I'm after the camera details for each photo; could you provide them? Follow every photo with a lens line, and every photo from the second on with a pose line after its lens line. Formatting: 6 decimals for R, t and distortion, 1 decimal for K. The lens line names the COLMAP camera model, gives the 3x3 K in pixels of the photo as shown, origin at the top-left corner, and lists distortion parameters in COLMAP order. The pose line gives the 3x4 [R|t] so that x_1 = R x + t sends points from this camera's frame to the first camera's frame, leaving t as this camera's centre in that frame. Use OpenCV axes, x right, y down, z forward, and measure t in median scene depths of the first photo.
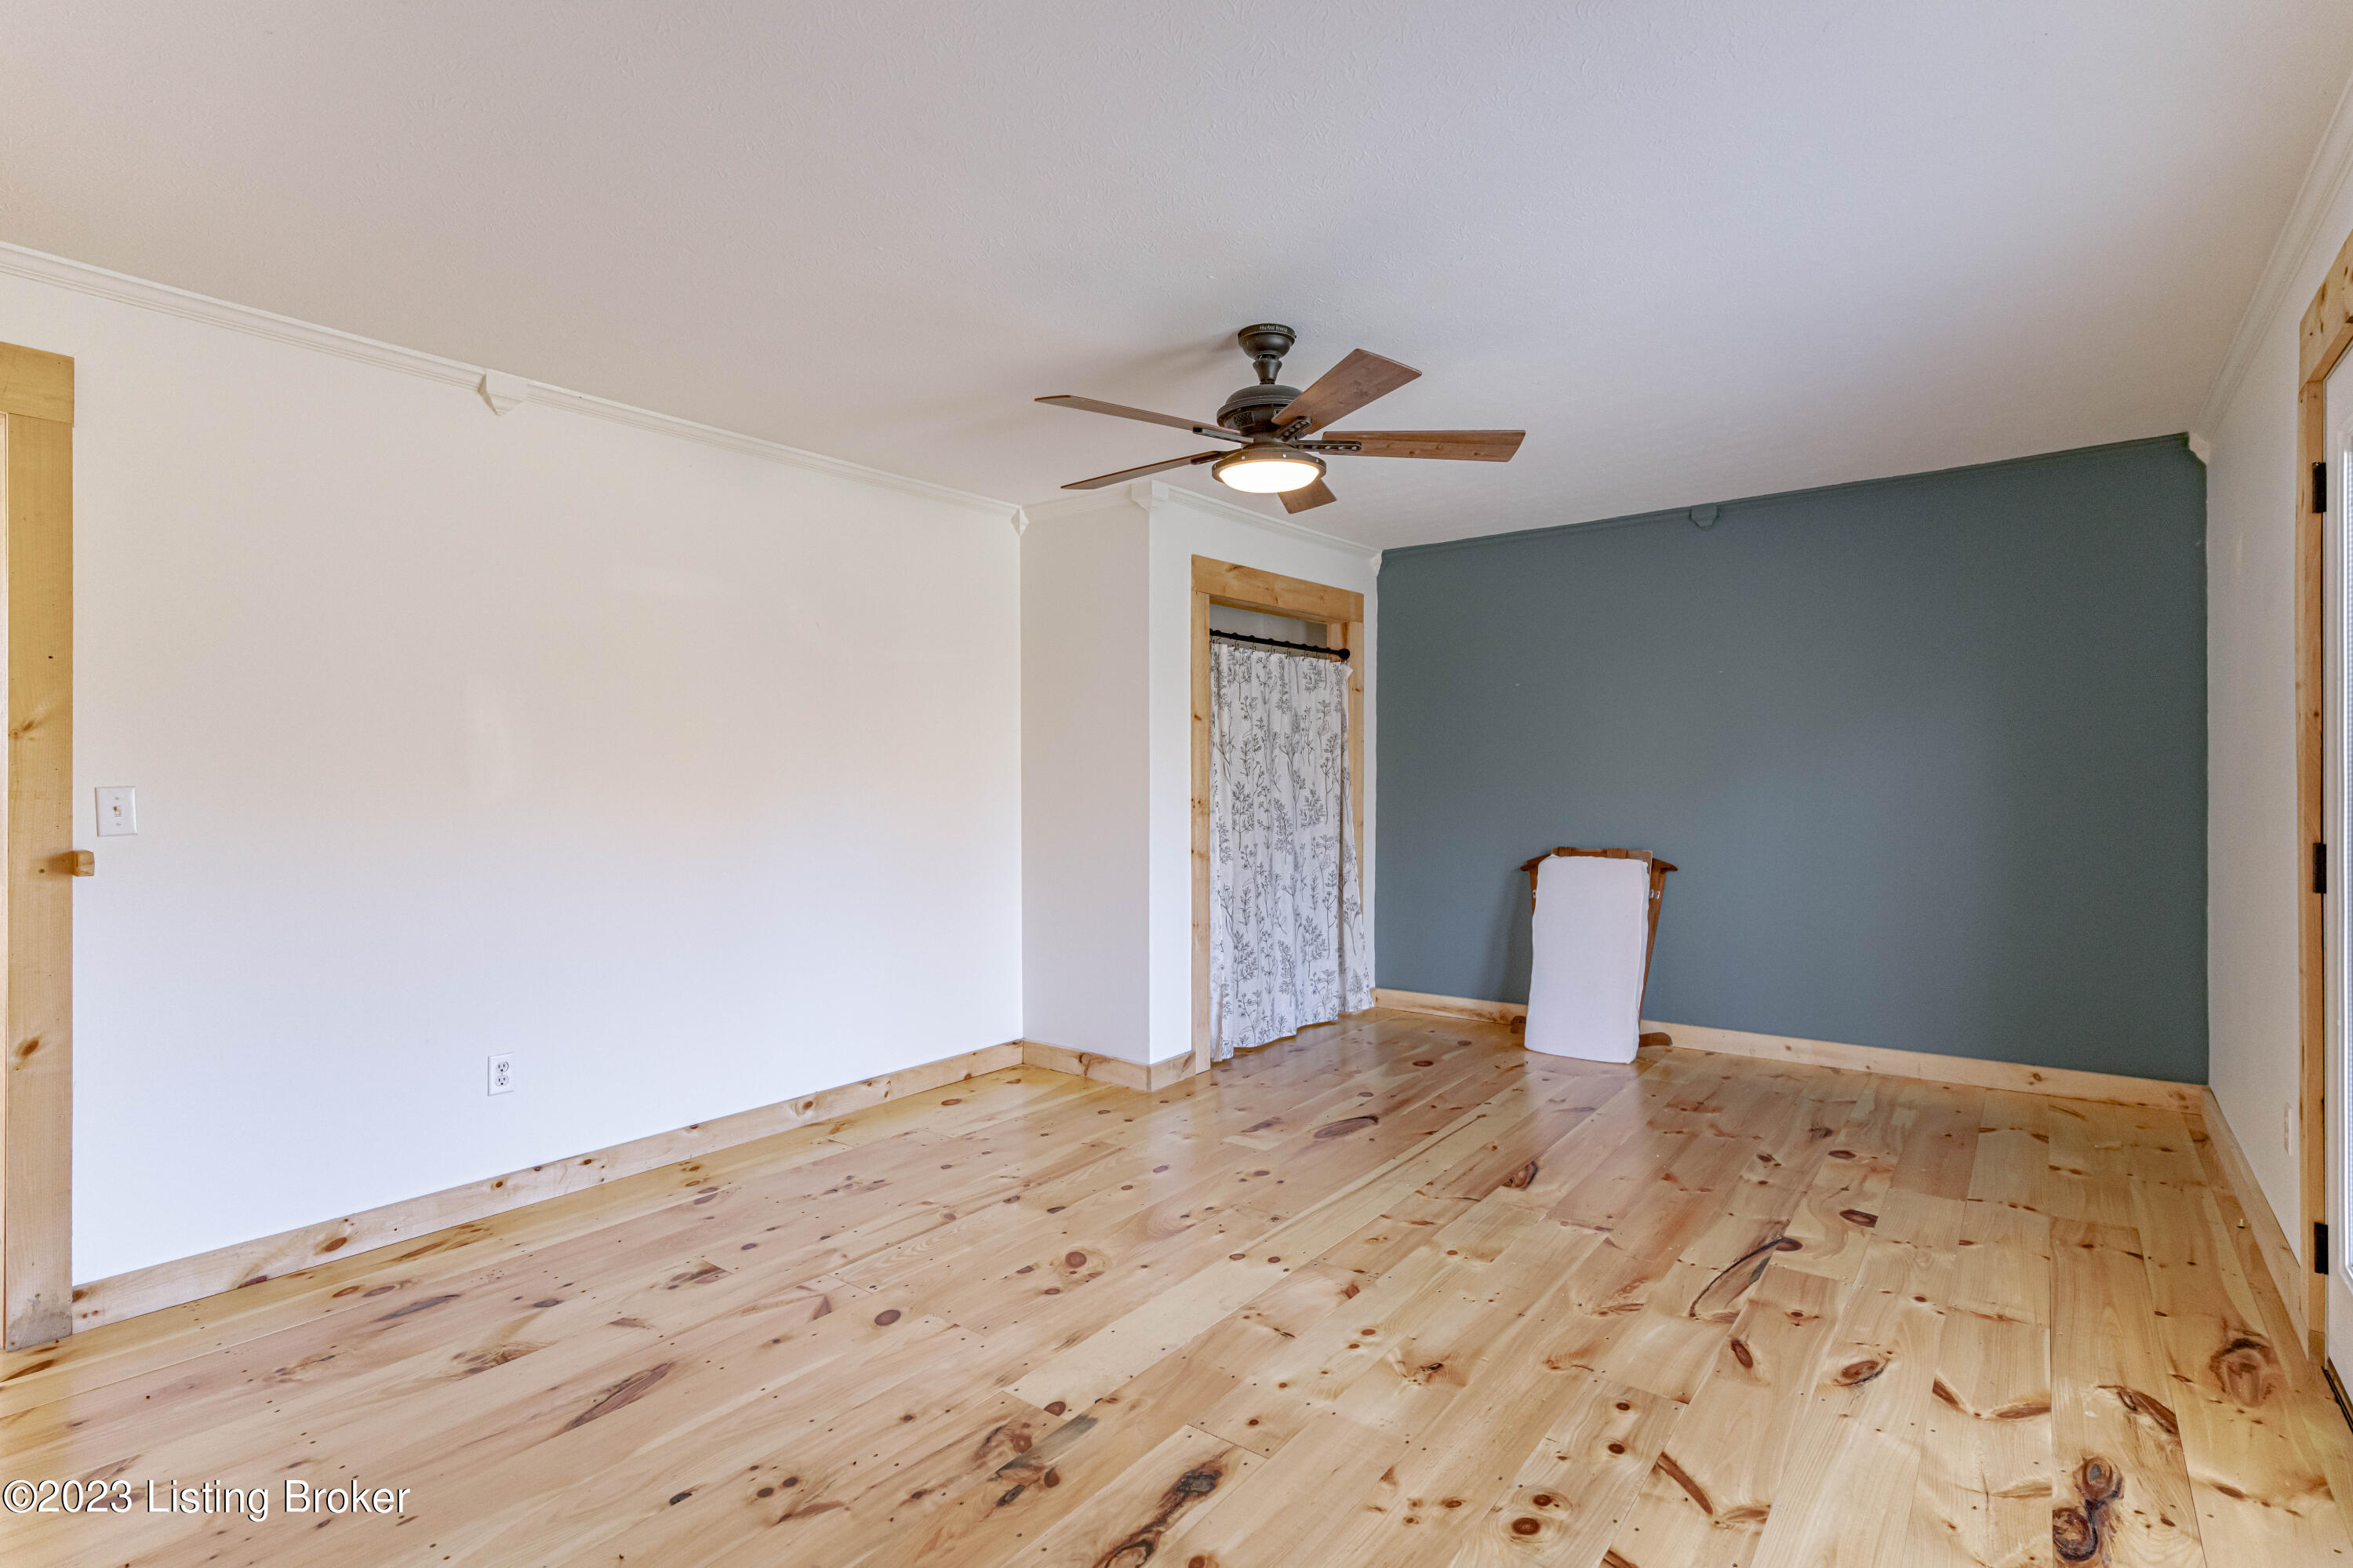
lens RADIAL K [[1134.8, 0, 1186.9], [0, 1134.8, 785.3], [0, 0, 1]] dist [0.002782, 0.001559]
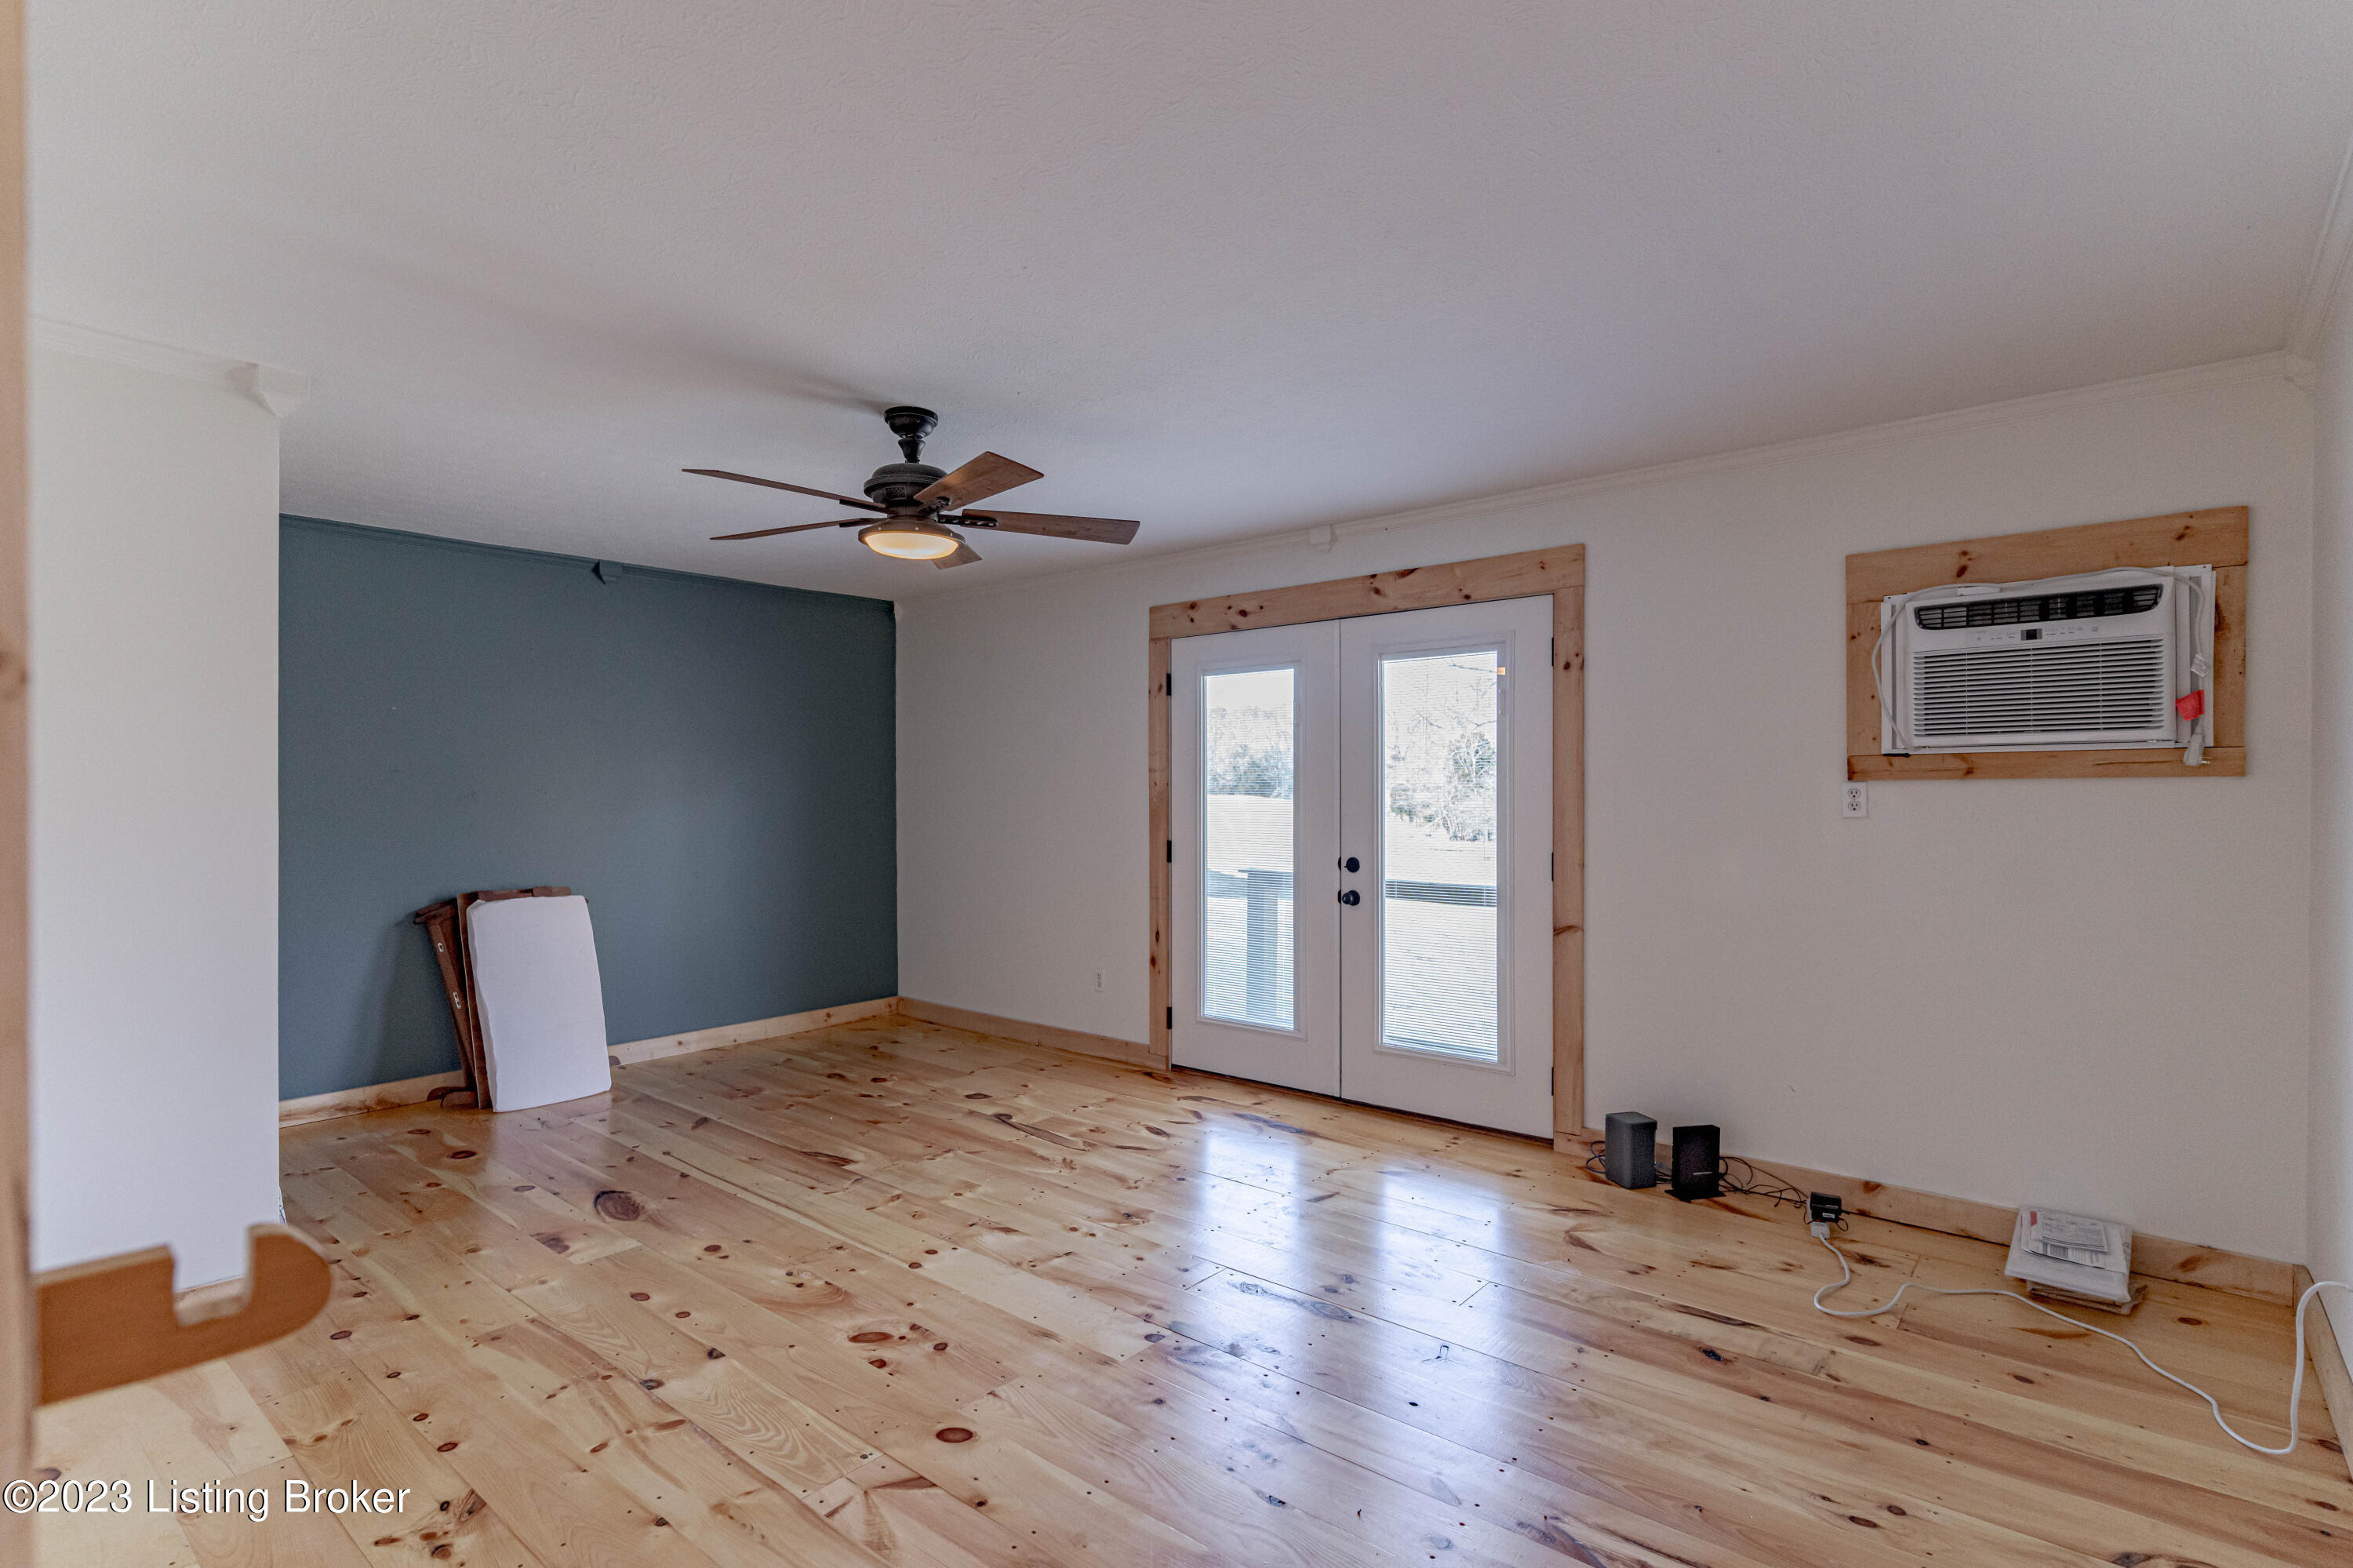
lens RADIAL K [[1134.8, 0, 1176.7], [0, 1134.8, 802.5], [0, 0, 1]] dist [0.002782, 0.001559]
pose [[0.053198, -0.002720, 0.998580, -0.964111], [0.012278, 0.999922, 0.002070, -0.022069], [-0.998509, 0.012151, 0.053227, 0.653791]]
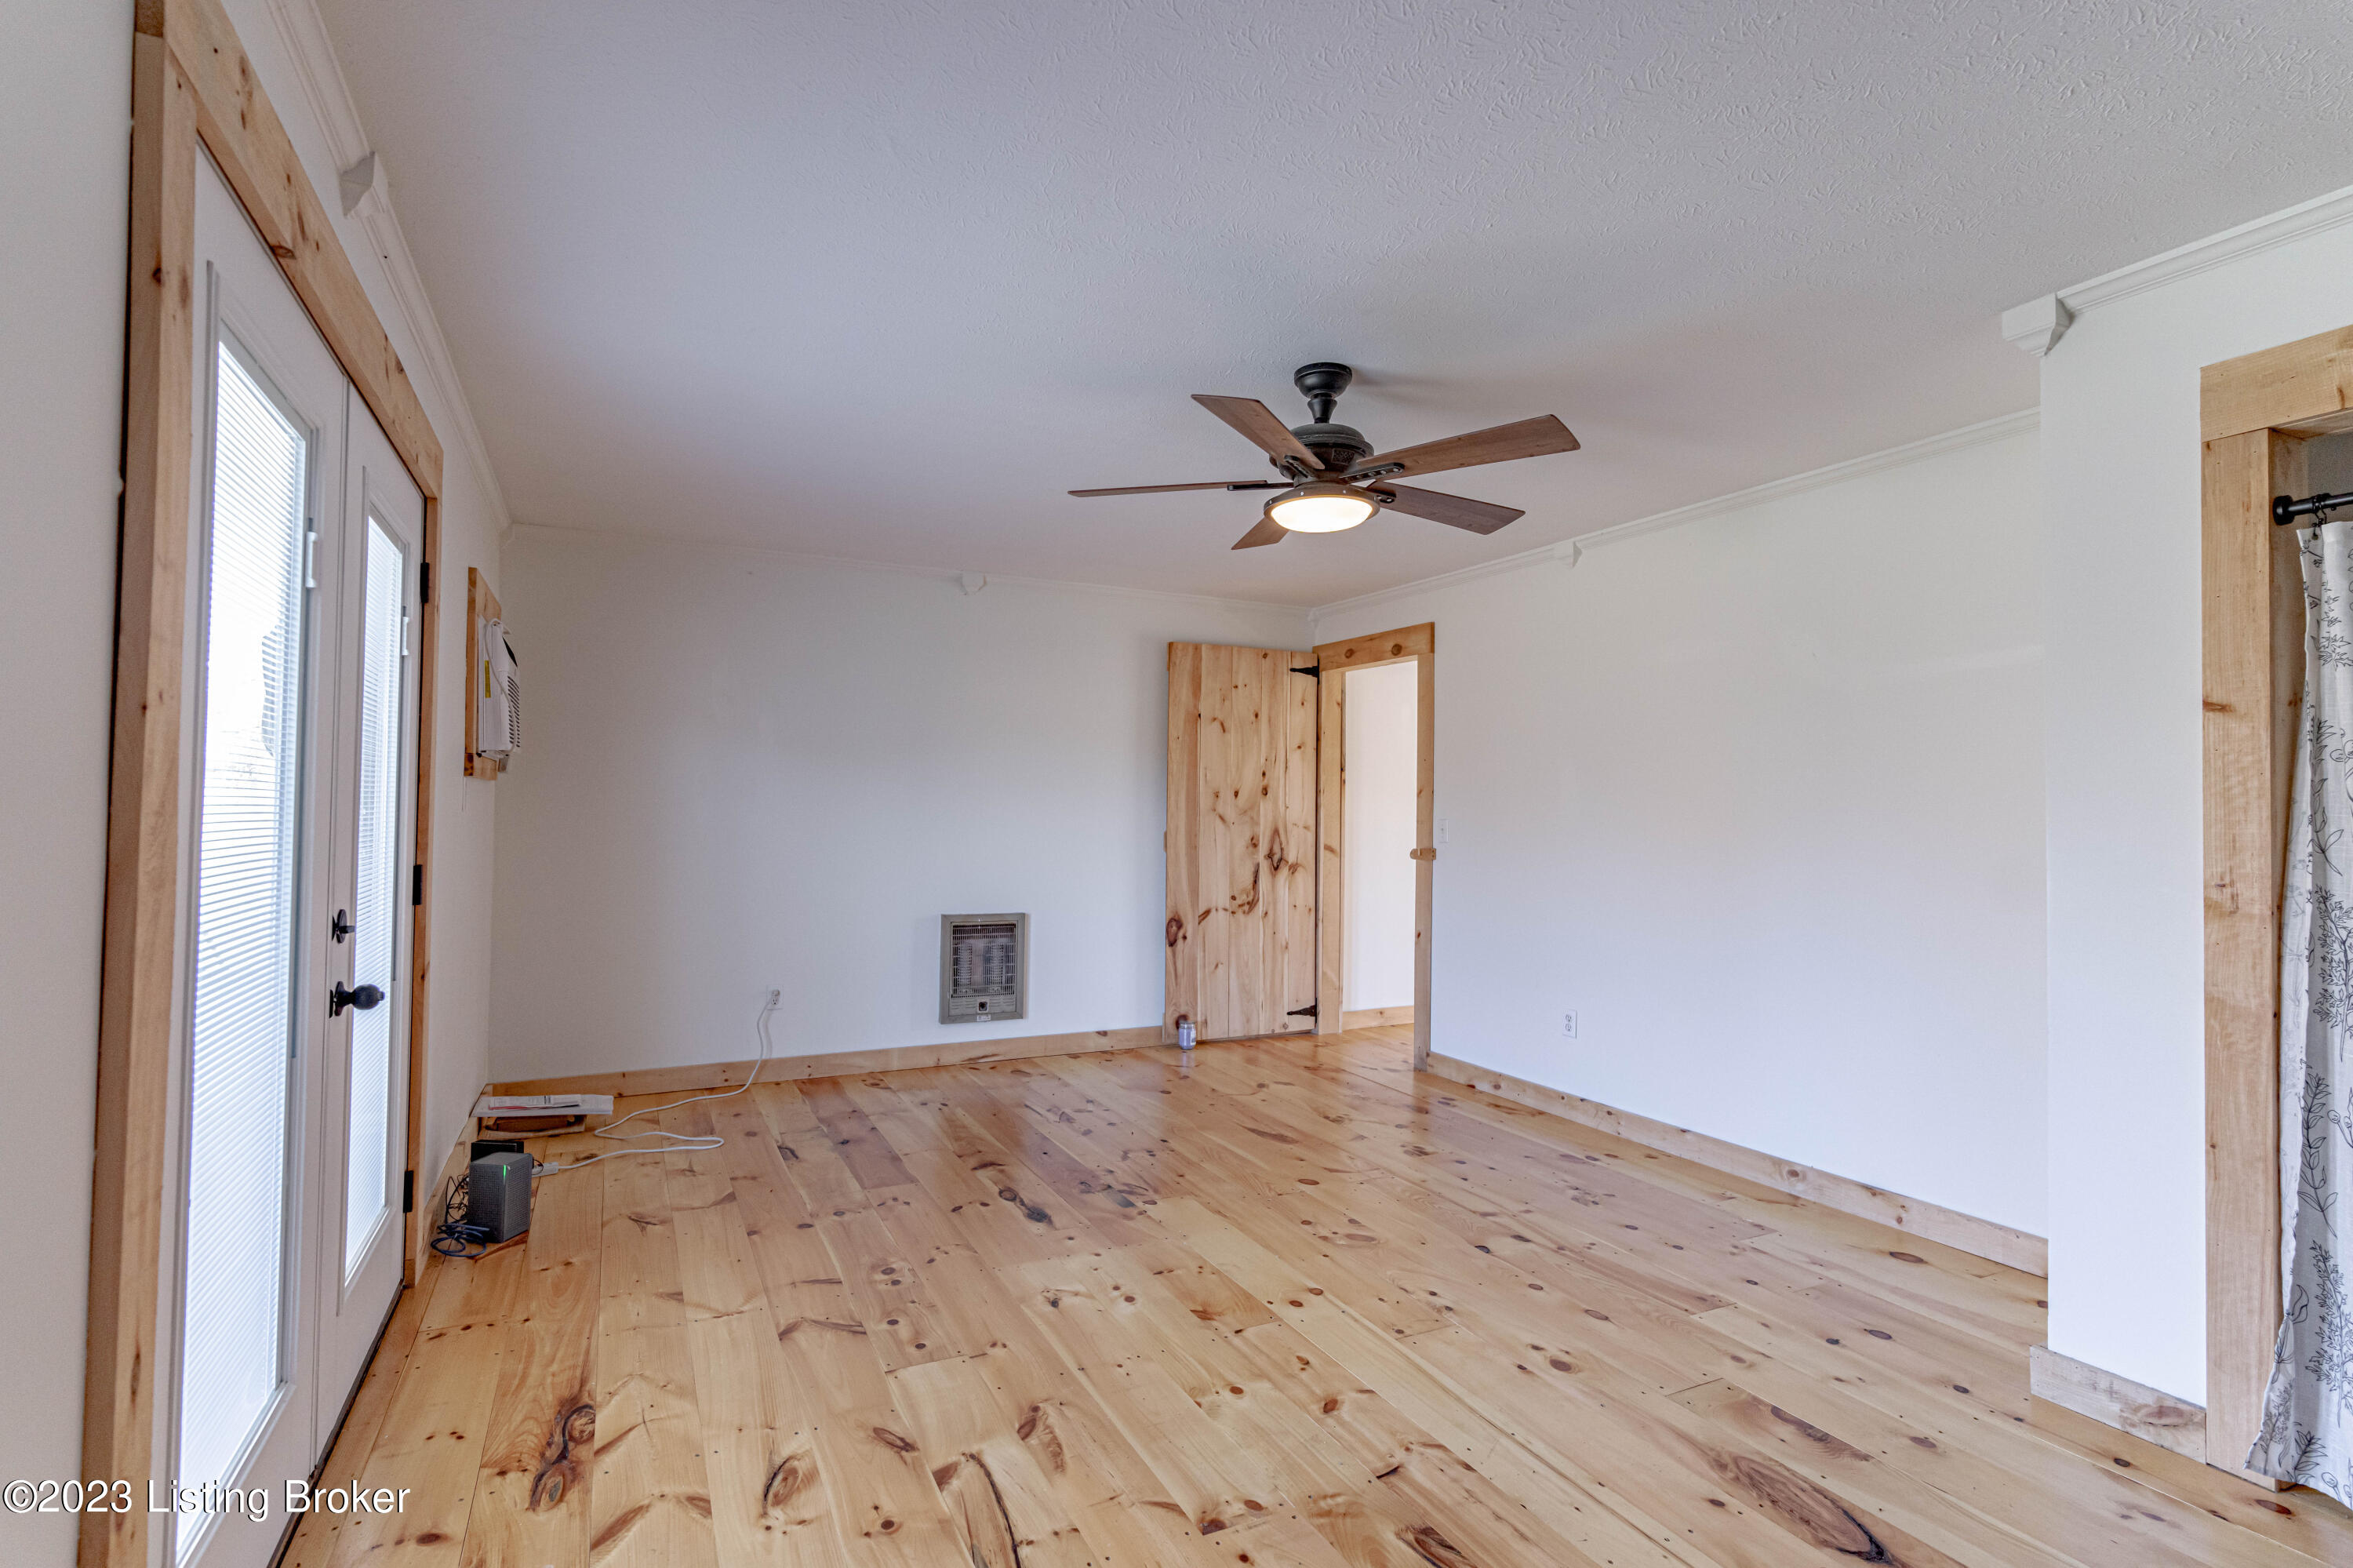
lens RADIAL K [[1134.8, 0, 1184.3], [0, 1134.8, 783.4], [0, 0, 1]] dist [0.002782, 0.001559]
pose [[-0.445121, -0.022983, -0.895175, 0.959438], [-0.018935, 0.999689, -0.016252, -0.017225], [0.895270, 0.009716, -0.445418, 1.271586]]
